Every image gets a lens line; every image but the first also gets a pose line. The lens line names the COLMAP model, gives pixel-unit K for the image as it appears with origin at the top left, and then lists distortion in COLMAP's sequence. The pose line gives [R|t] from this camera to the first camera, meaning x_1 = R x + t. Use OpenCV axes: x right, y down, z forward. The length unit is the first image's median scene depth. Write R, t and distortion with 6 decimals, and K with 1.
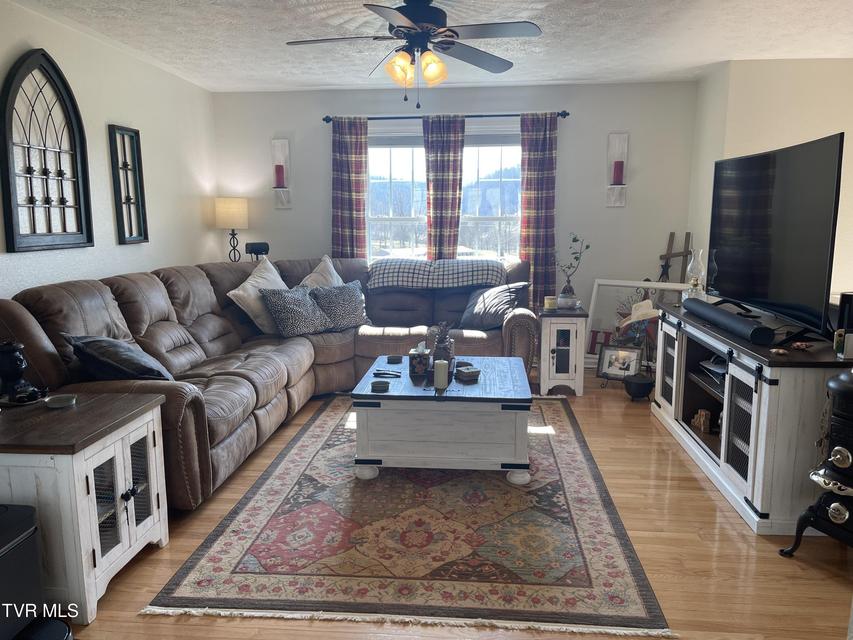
lens RADIAL K [[647.0, 0, 426.5], [0, 647.0, 320.0], [0, 0, 1]] dist [0.073118, -0.088507]
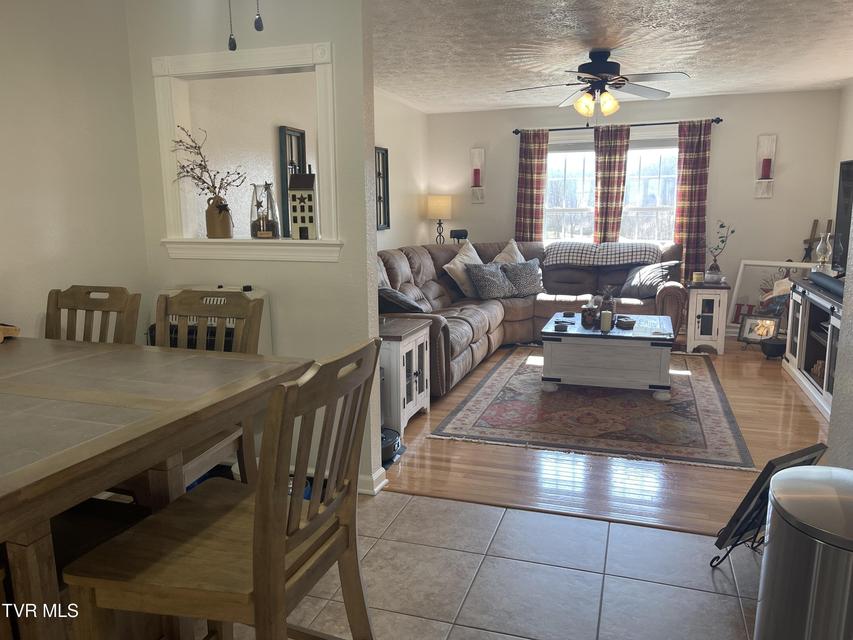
lens RADIAL K [[647.0, 0, 426.5], [0, 647.0, 320.0], [0, 0, 1]] dist [0.073118, -0.088507]
pose [[0.973064, 0.032547, -0.228225, -0.024693], [-0.029389, 0.999420, 0.017225, 0.049756], [0.228654, -0.010054, 0.973456, -0.333242]]
